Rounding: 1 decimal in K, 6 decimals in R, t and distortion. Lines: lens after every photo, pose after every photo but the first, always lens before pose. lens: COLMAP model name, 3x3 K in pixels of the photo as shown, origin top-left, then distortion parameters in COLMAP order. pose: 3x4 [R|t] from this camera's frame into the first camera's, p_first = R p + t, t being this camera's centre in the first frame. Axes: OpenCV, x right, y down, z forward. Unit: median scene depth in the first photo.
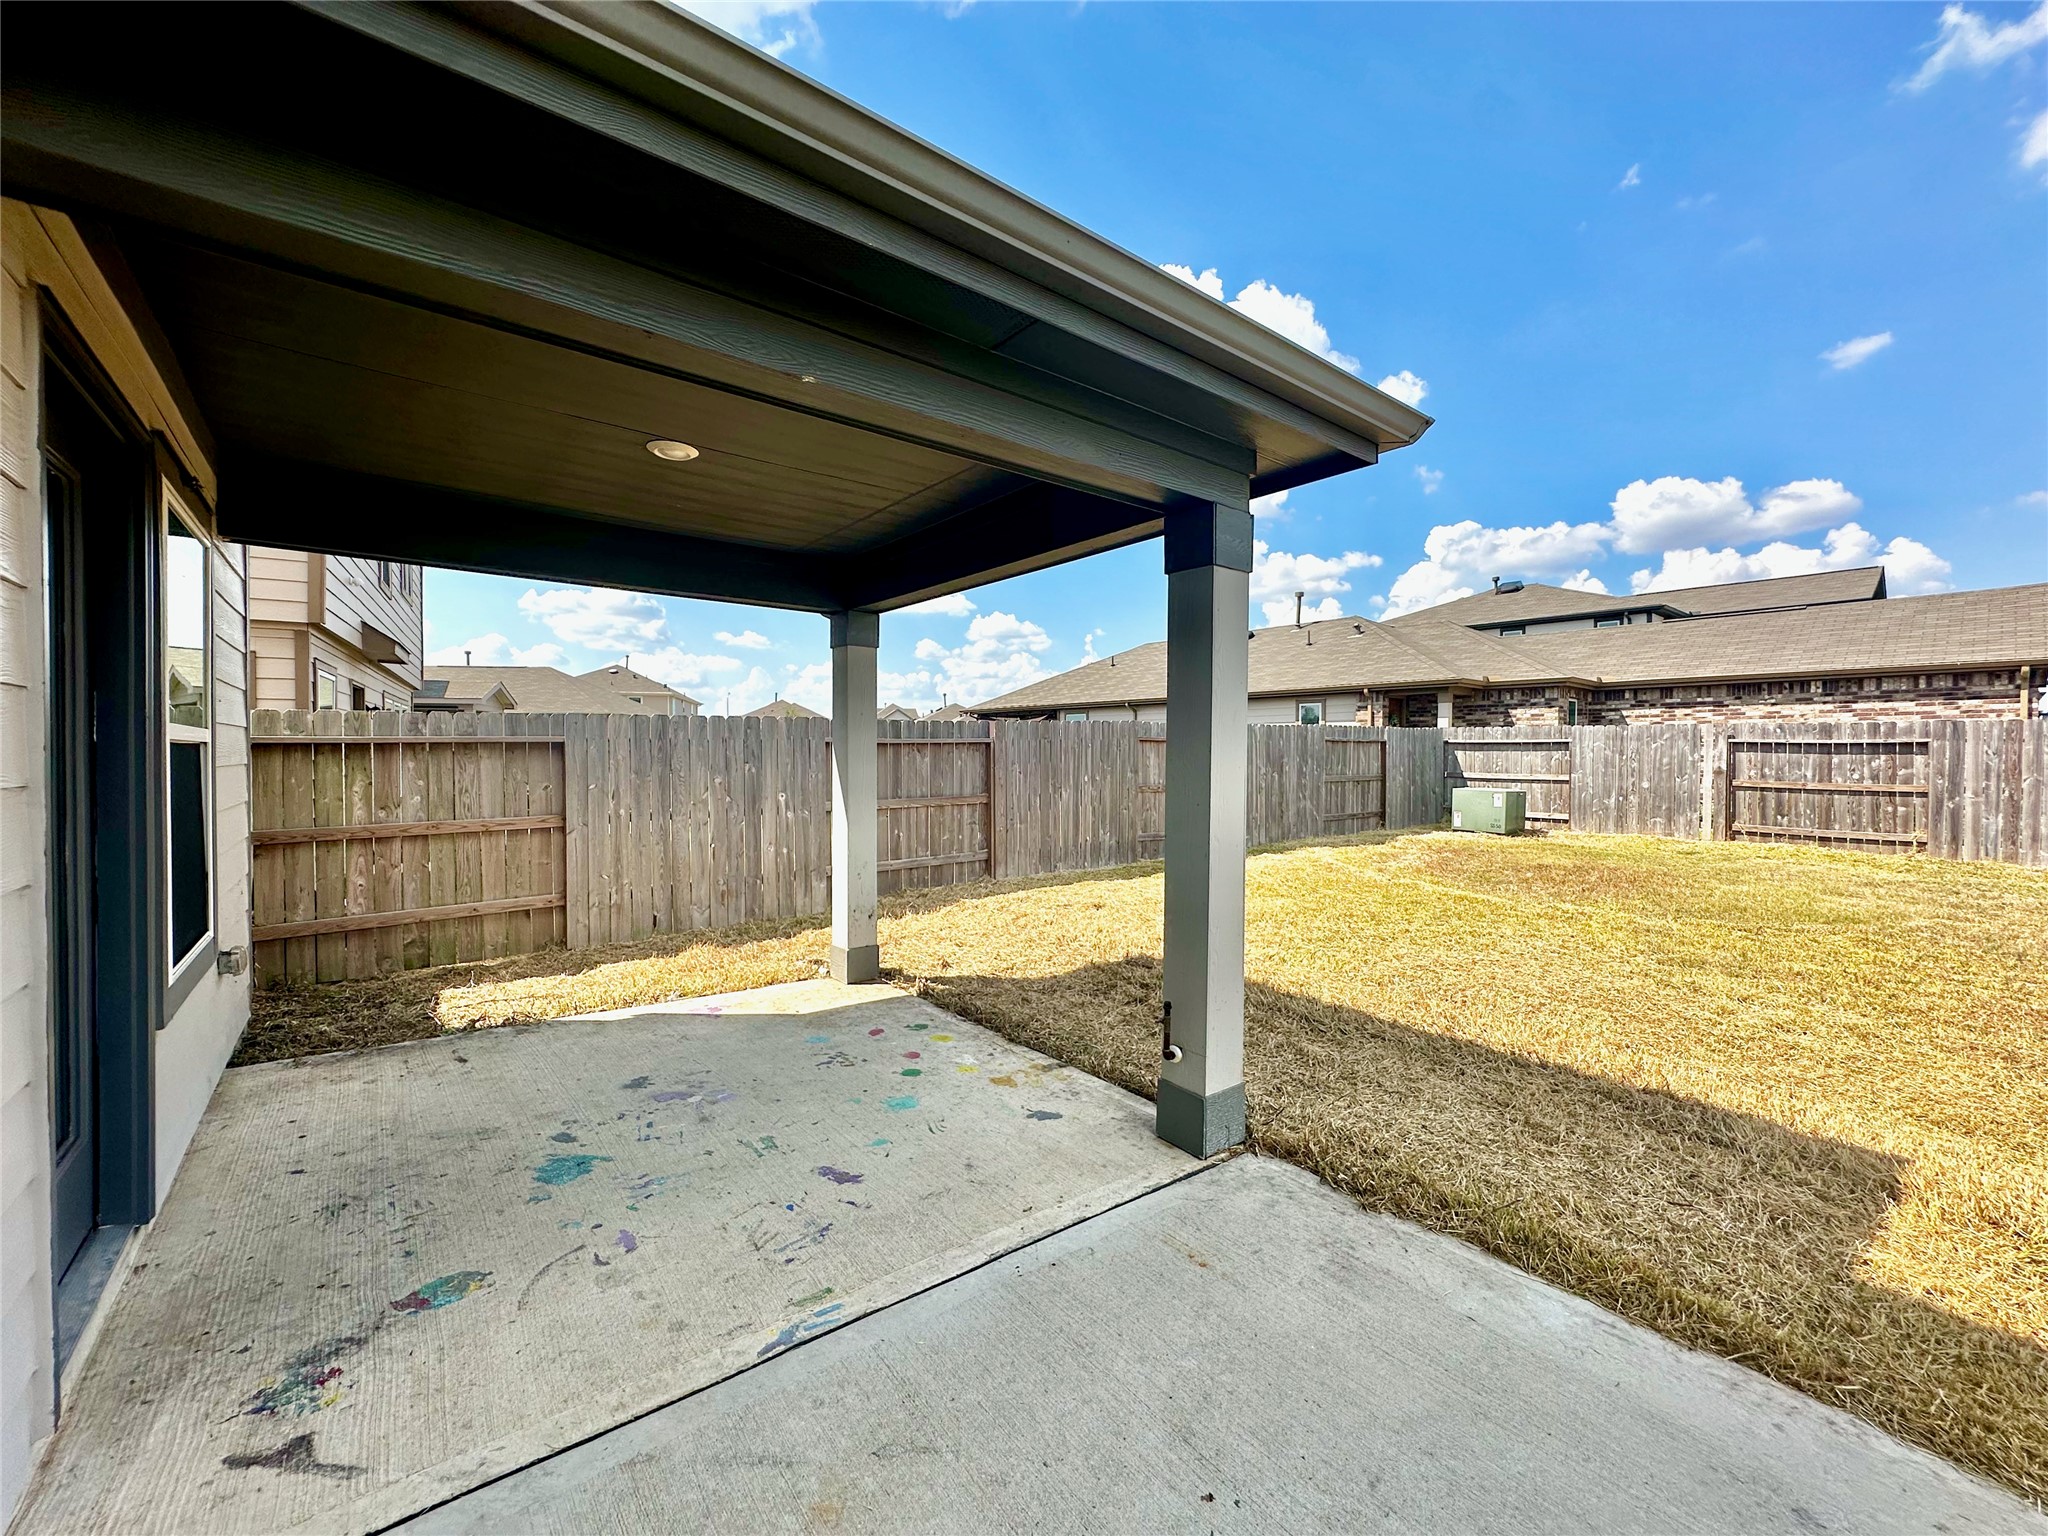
lens RADIAL K [[818.3, 0, 1020.6], [0, 818.3, 762.6], [0, 0, 1]] dist [-0.004429, 0.001500]
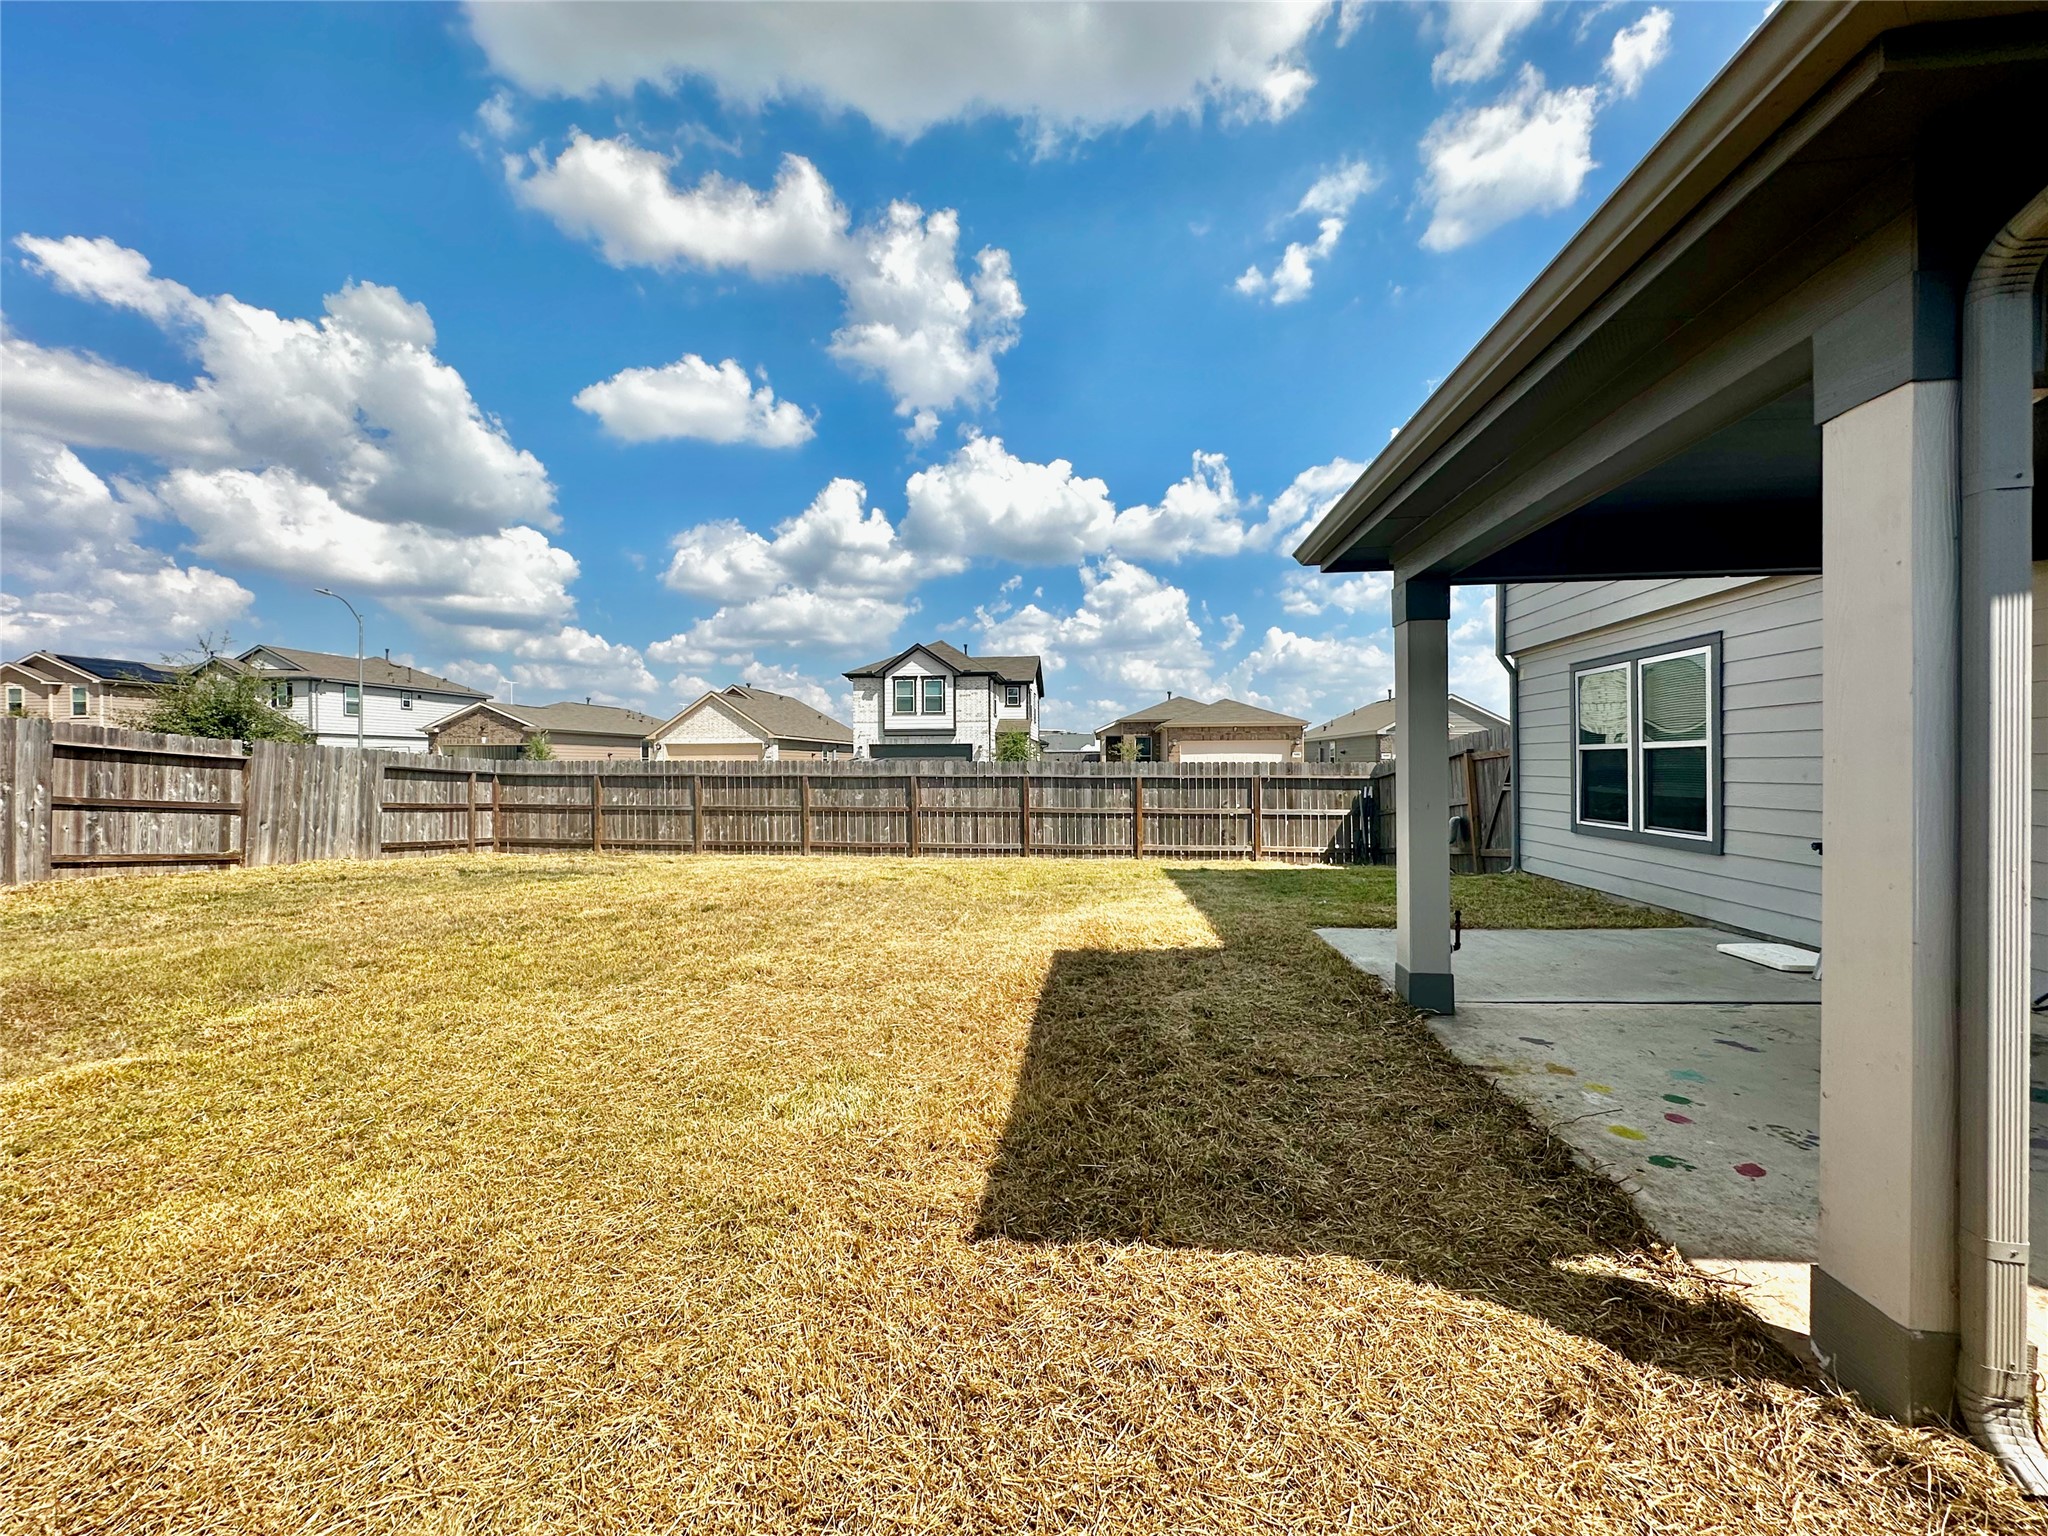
lens RADIAL K [[818.3, 0, 1022.8], [0, 818.3, 764.6], [0, 0, 1]] dist [-0.004429, 0.001500]
pose [[-0.705083, -0.000180, 0.709125, -0.244849], [0.009275, 0.999912, 0.009476, -0.000032], [-0.709064, 0.013259, -0.705019, 1.993094]]
